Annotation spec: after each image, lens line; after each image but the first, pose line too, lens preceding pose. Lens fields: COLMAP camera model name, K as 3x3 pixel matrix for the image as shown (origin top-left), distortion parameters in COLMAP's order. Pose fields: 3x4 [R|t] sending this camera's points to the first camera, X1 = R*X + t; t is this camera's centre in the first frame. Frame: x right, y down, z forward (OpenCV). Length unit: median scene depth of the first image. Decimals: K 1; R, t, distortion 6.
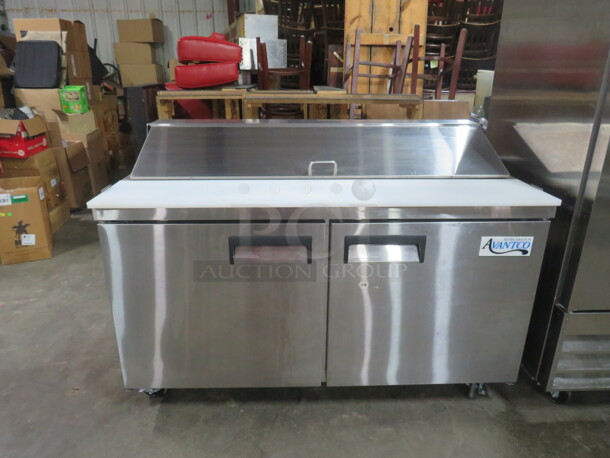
lens RADIAL K [[429.8, 0, 305.0], [0, 429.8, 229.0], [0, 0, 1]] dist [-0.019125, -0.002610]
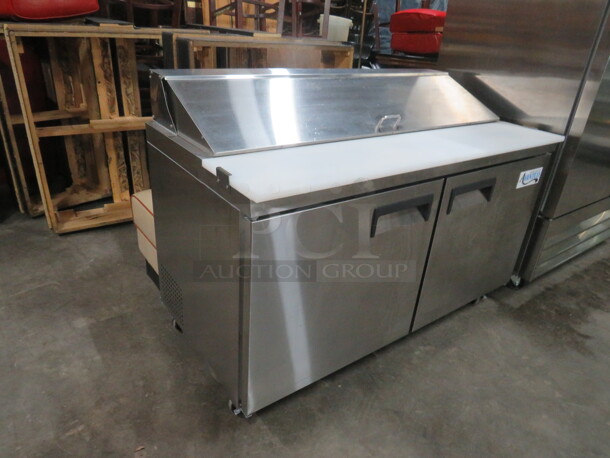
lens RADIAL K [[429.8, 0, 305.0], [0, 429.8, 229.0], [0, 0, 1]] dist [-0.019125, -0.002610]
pose [[0.824811, -0.199951, 0.528873, -0.377851], [0.128826, 0.977238, 0.168552, -0.053694], [-0.550537, -0.070891, 0.831796, 0.154253]]
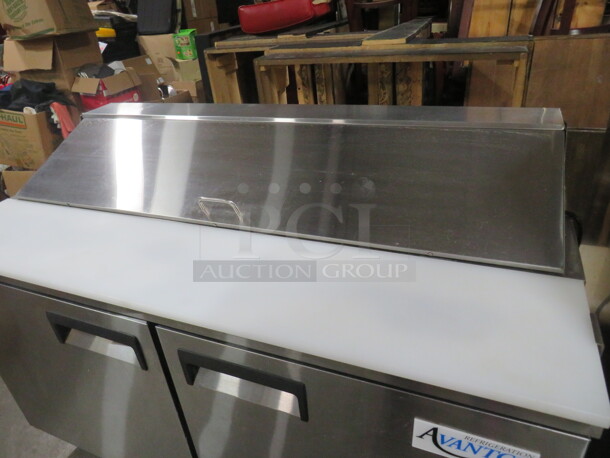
lens RADIAL K [[429.8, 0, 305.0], [0, 429.8, 229.0], [0, 0, 1]] dist [-0.019125, -0.002610]
pose [[0.901837, 0.134360, -0.410656, 0.230944], [-0.060931, 0.980471, 0.186985, -0.131945], [0.427759, -0.143608, 0.892412, 0.273514]]
